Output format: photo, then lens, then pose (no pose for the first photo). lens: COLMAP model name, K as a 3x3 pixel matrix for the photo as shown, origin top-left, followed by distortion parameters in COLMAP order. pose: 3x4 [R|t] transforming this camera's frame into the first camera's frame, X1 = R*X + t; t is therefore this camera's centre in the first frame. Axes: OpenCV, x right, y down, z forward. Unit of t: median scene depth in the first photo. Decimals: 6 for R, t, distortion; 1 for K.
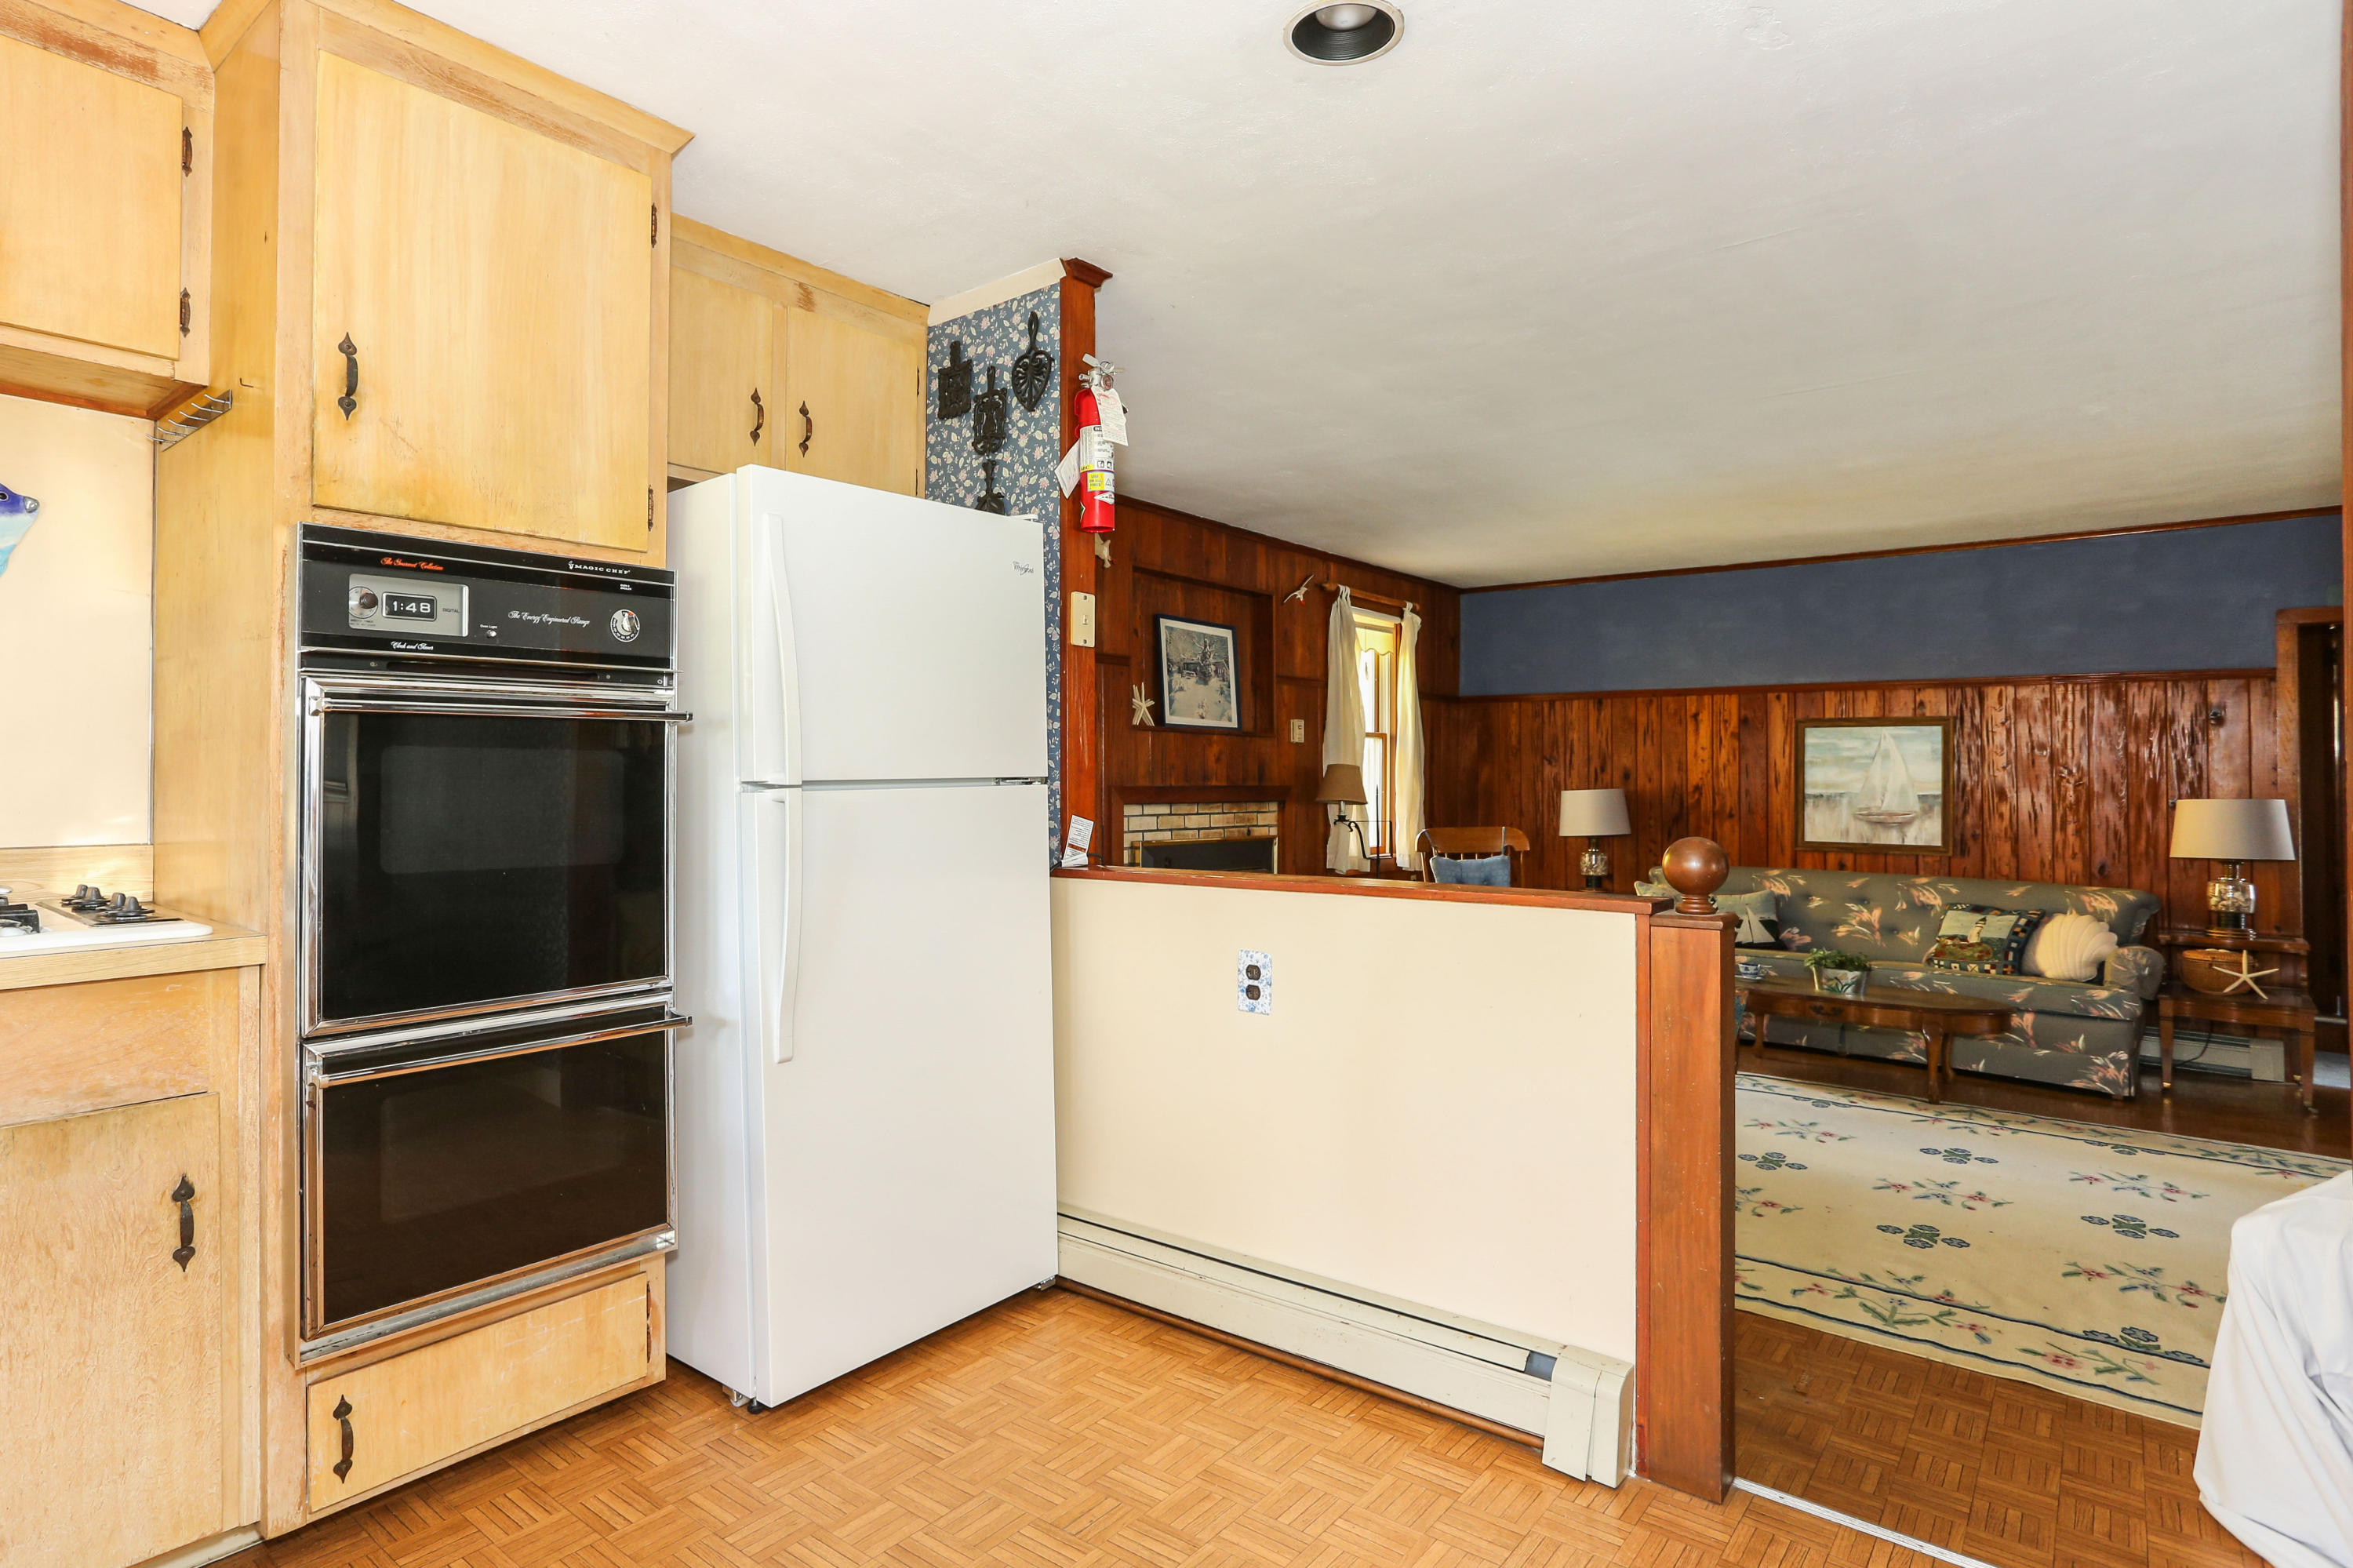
lens RADIAL K [[1276.0, 0, 1038.6], [0, 1276.0, 762.4], [0, 0, 1]] dist [-0.048094, 0.031486]
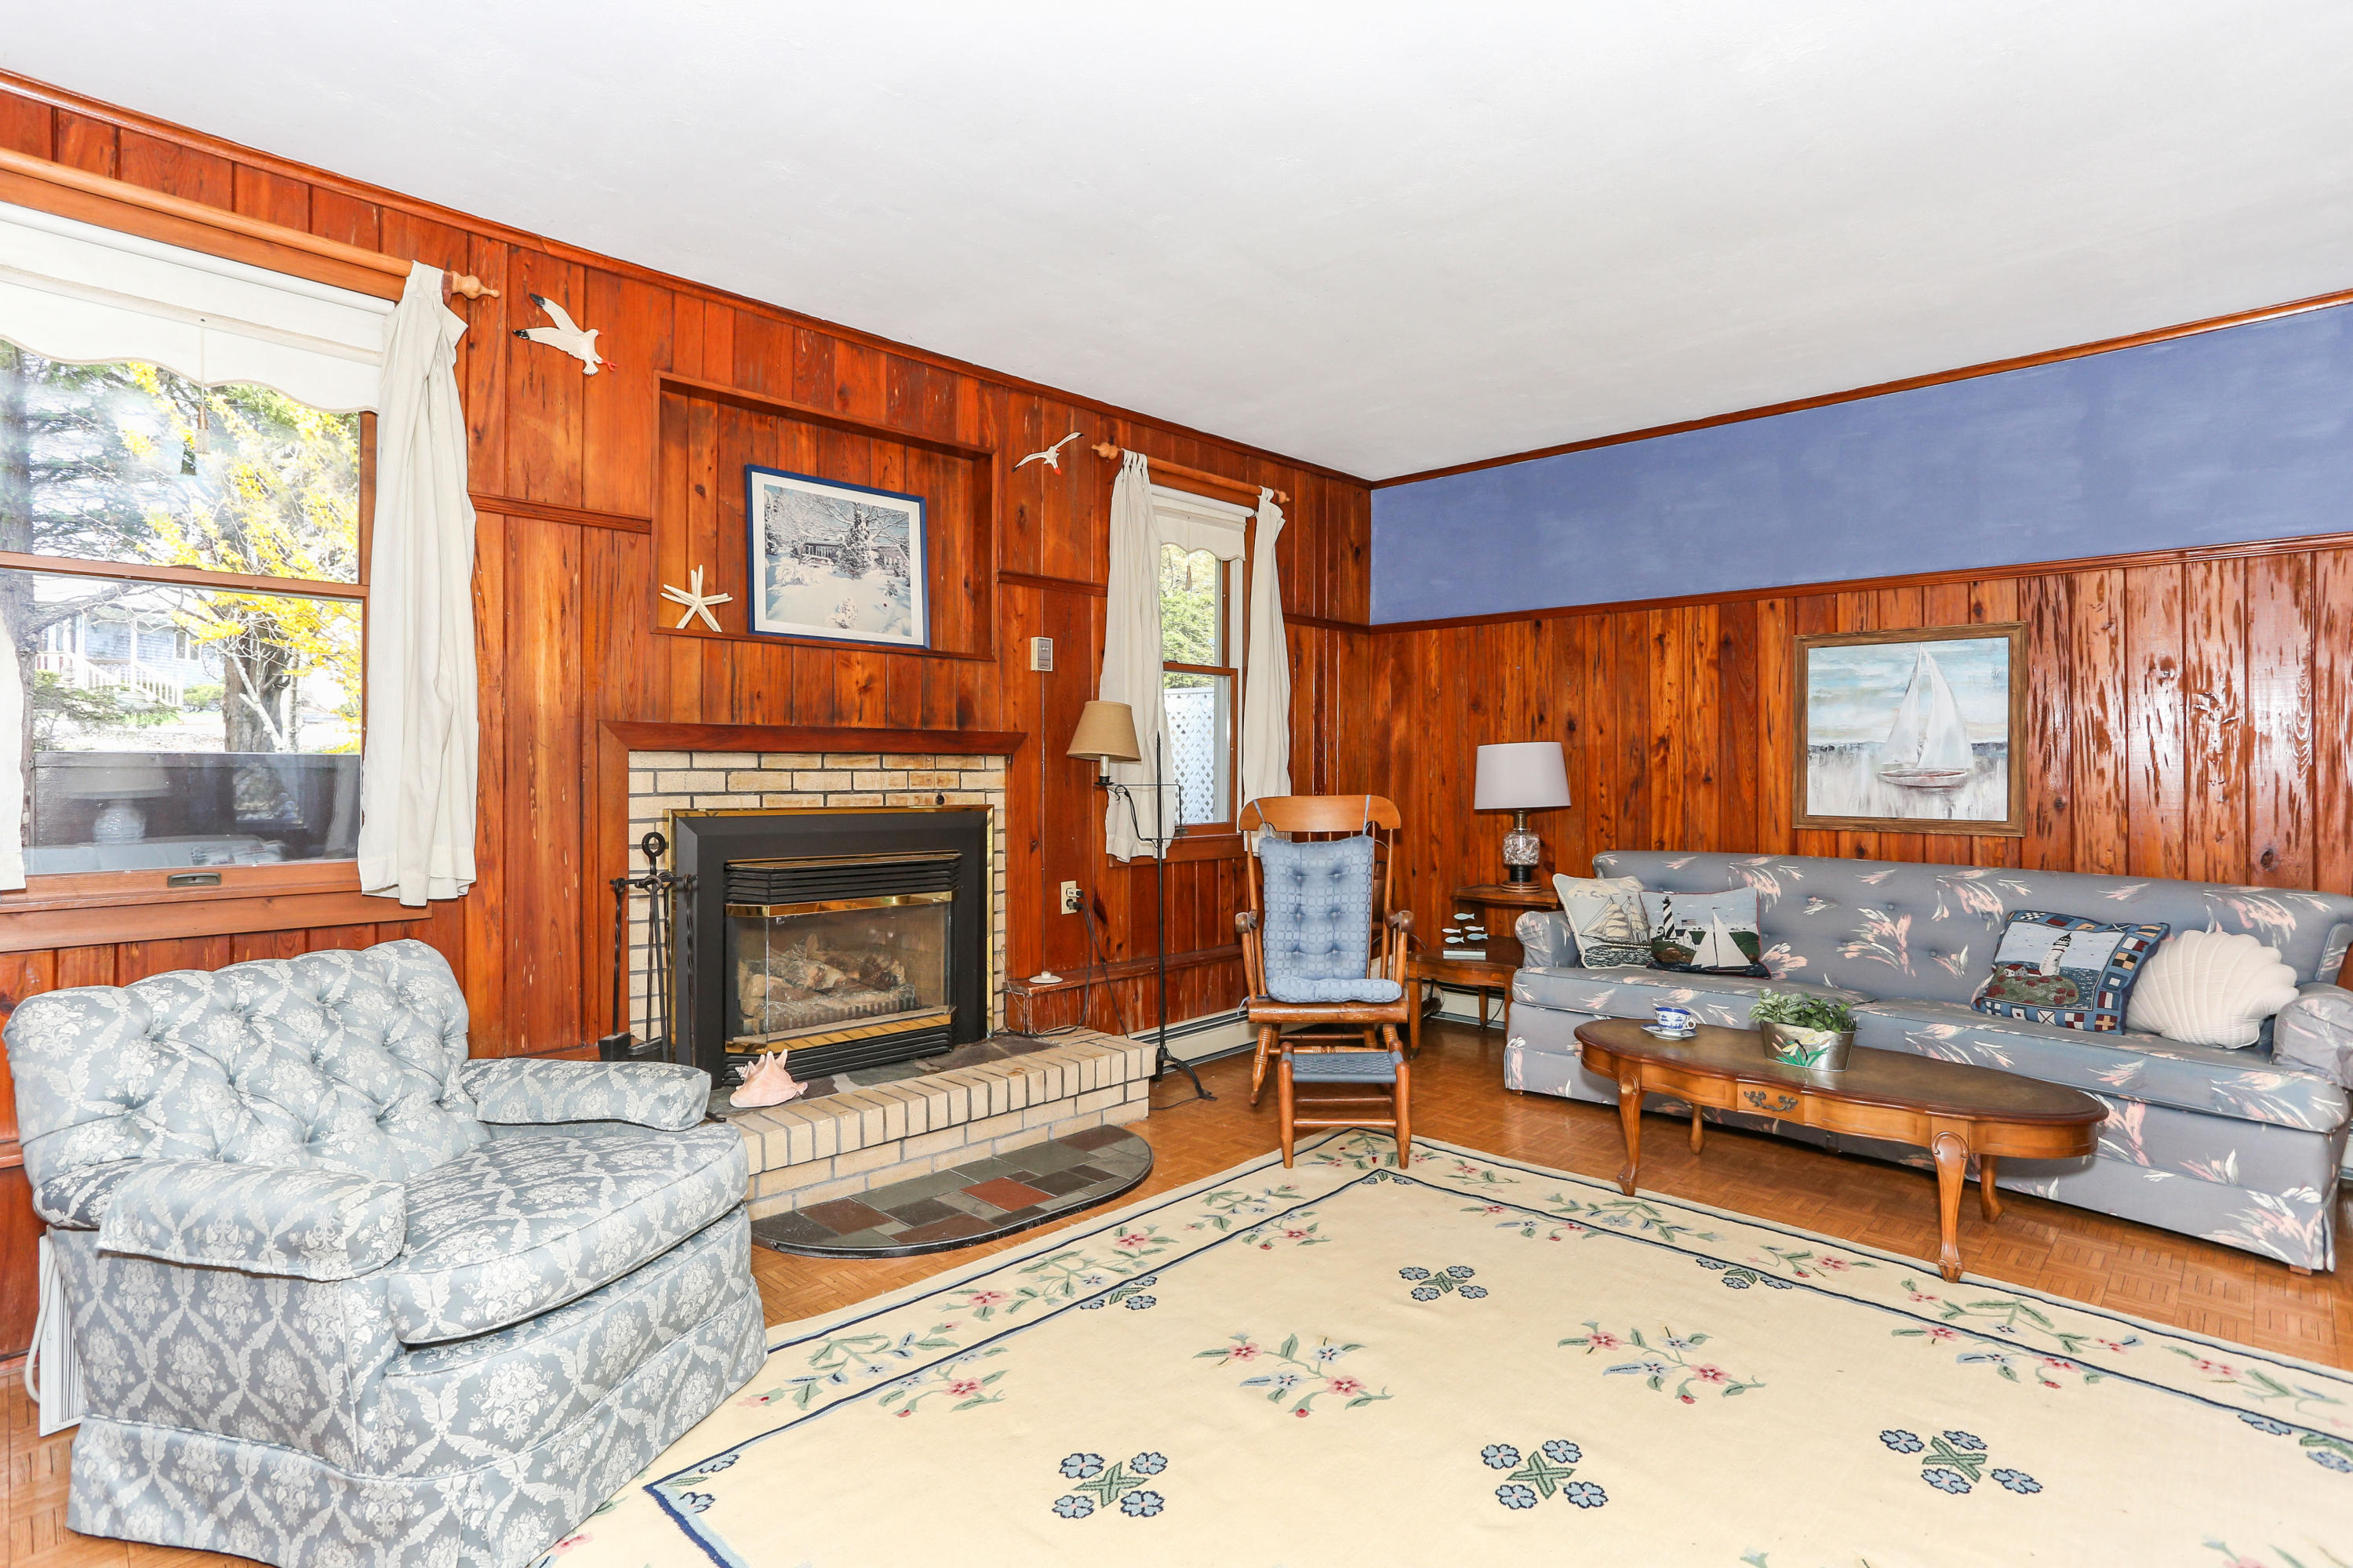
lens RADIAL K [[1172.2, 0, 1172.5], [0, 1172.2, 766.9], [0, 0, 1]] dist [-0.051002, 0.031016]
pose [[0.998586, -0.002042, -0.053128, 0.325953], [0.002533, 0.999955, 0.009174, 0.032537], [0.053107, -0.009296, 0.998546, 0.389981]]
